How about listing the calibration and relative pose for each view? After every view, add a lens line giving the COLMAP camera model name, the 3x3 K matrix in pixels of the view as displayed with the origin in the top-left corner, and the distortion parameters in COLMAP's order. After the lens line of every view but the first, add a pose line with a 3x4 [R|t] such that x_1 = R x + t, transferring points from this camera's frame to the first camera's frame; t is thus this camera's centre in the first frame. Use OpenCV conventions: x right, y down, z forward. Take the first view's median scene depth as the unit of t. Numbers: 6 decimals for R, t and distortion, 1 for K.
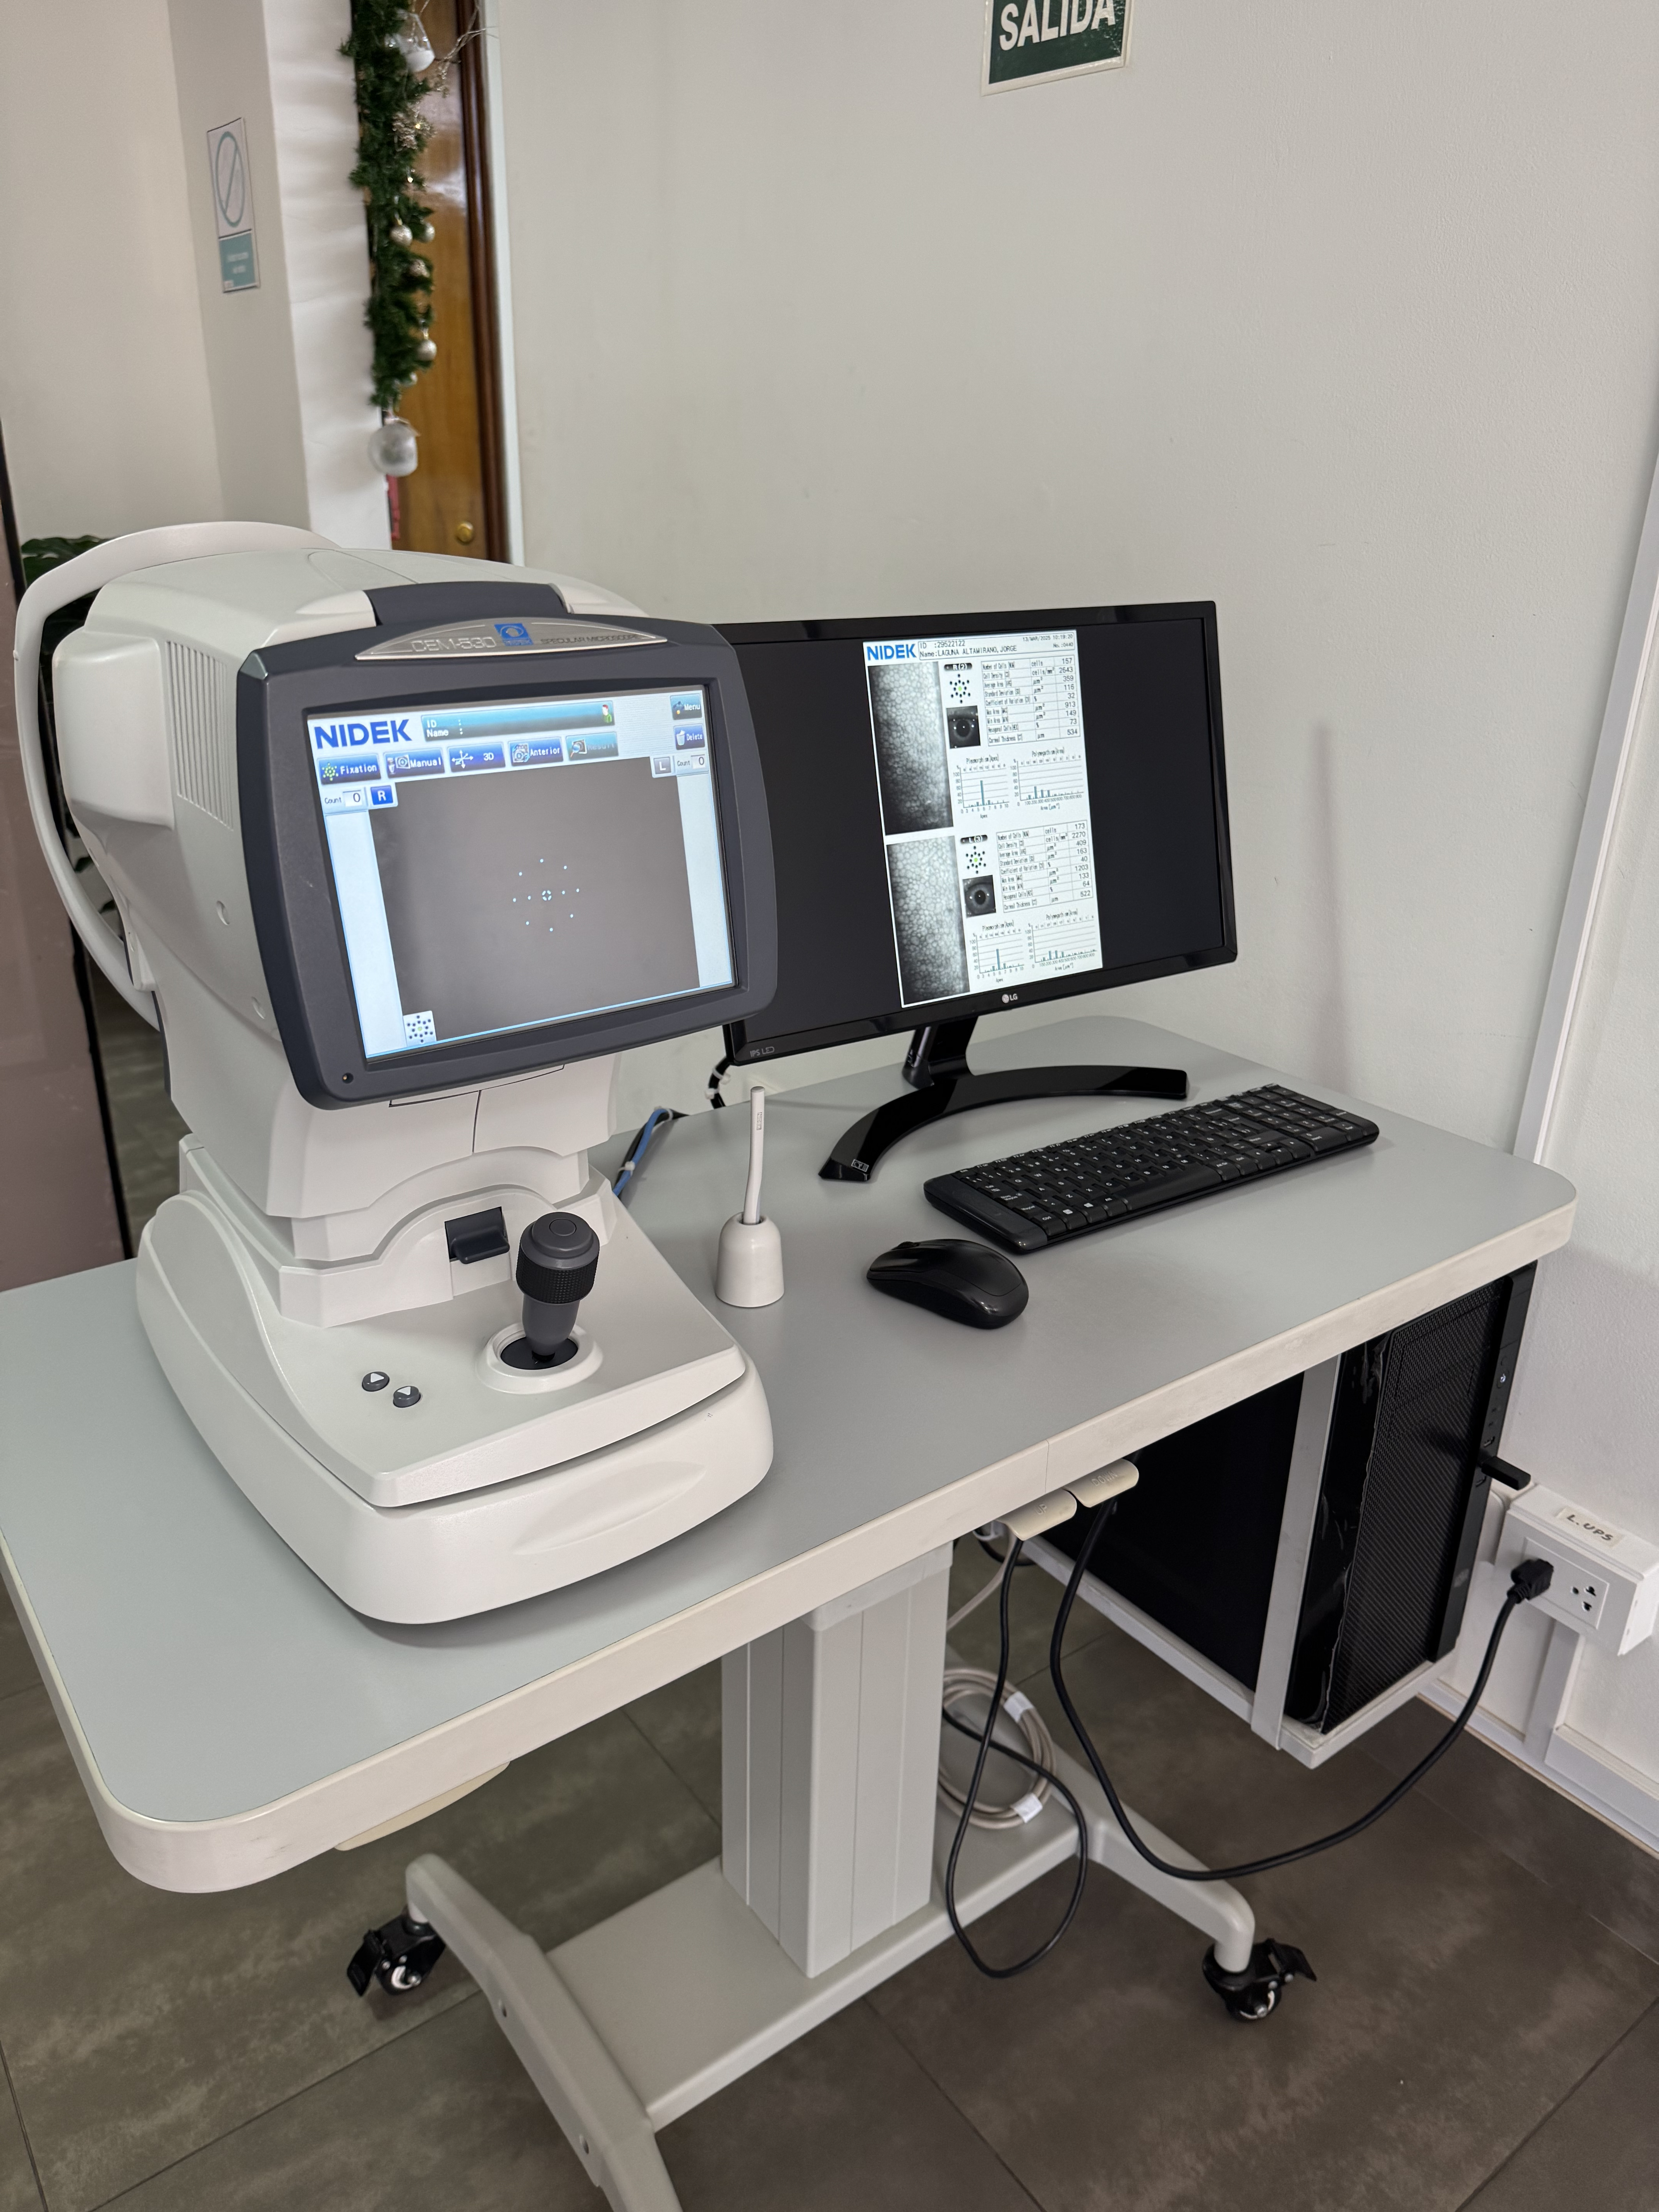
lens RADIAL K [[1575.4, 0, 824.9], [0, 1575.4, 1118.4], [0, 0, 1]] dist [0.181921, -0.433410]
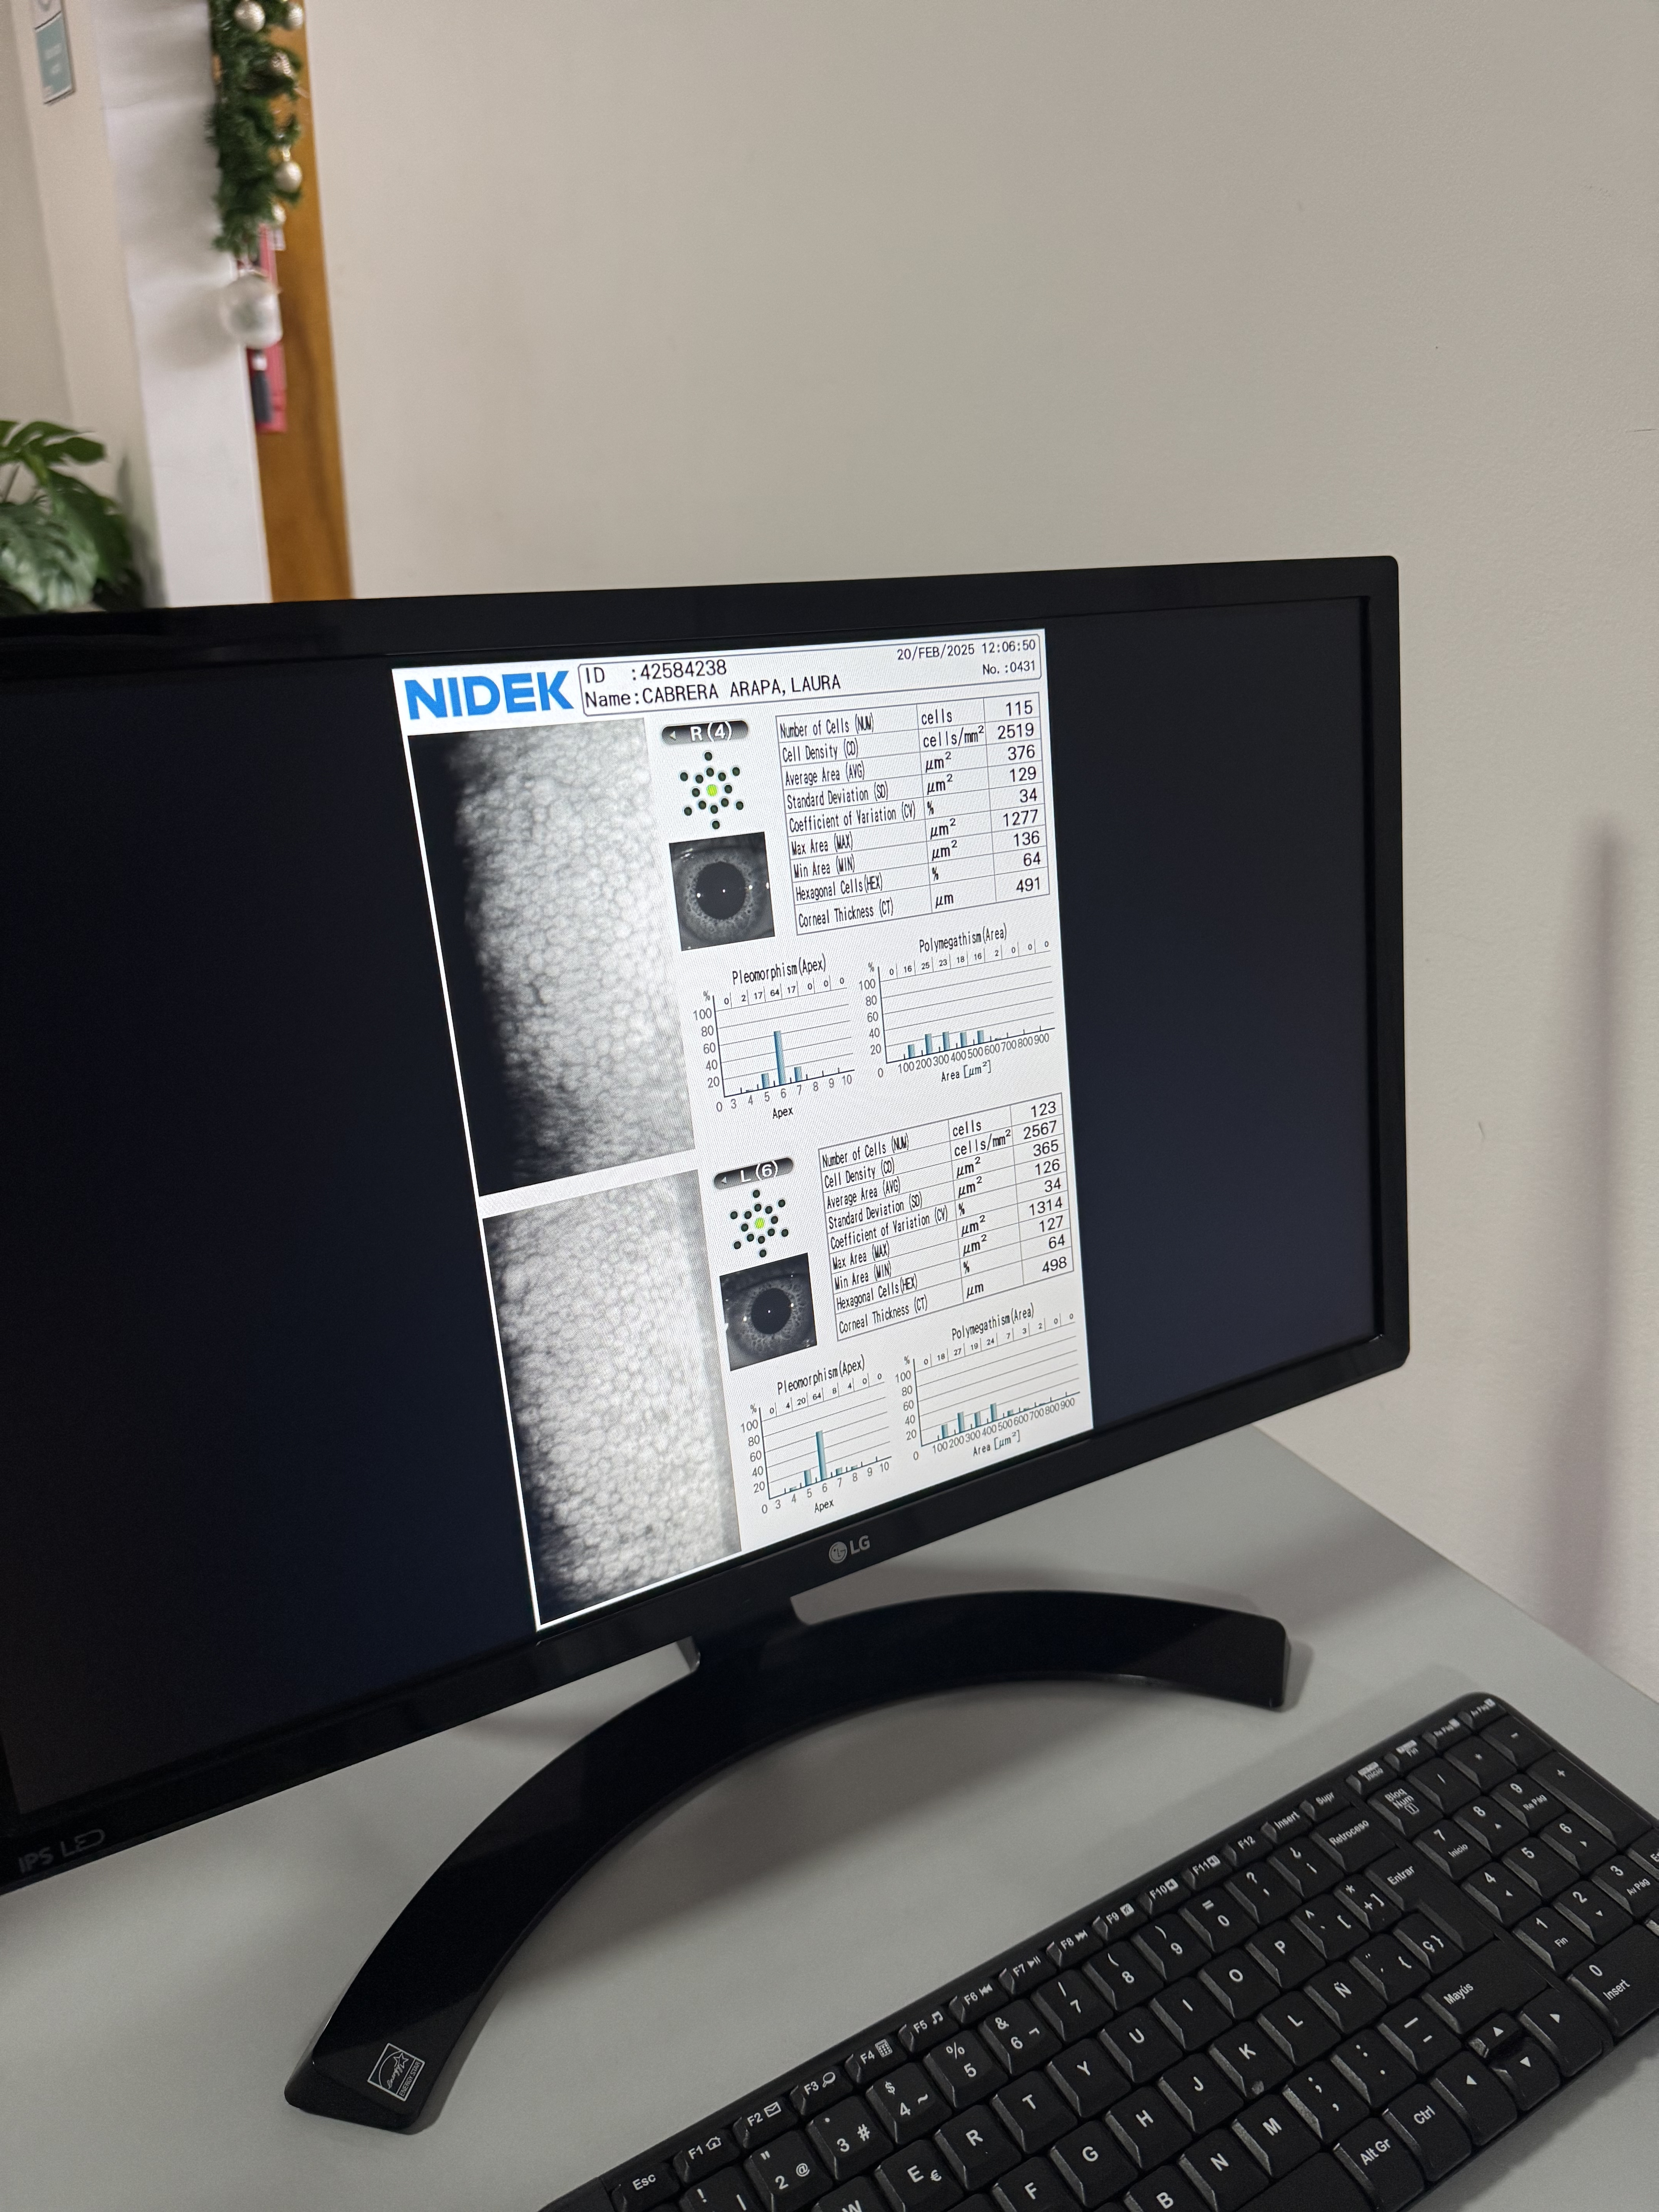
lens RADIAL K [[1548.4, 0, 829.5], [0, 1548.4, 1106.0], [0, 0, 1]] dist [0.100232, -0.162172]
pose [[0.998465, 0.033377, -0.044196, 0.126175], [-0.031251, 0.998361, 0.047943, -0.207040], [0.045724, -0.046488, 0.997872, 0.614665]]
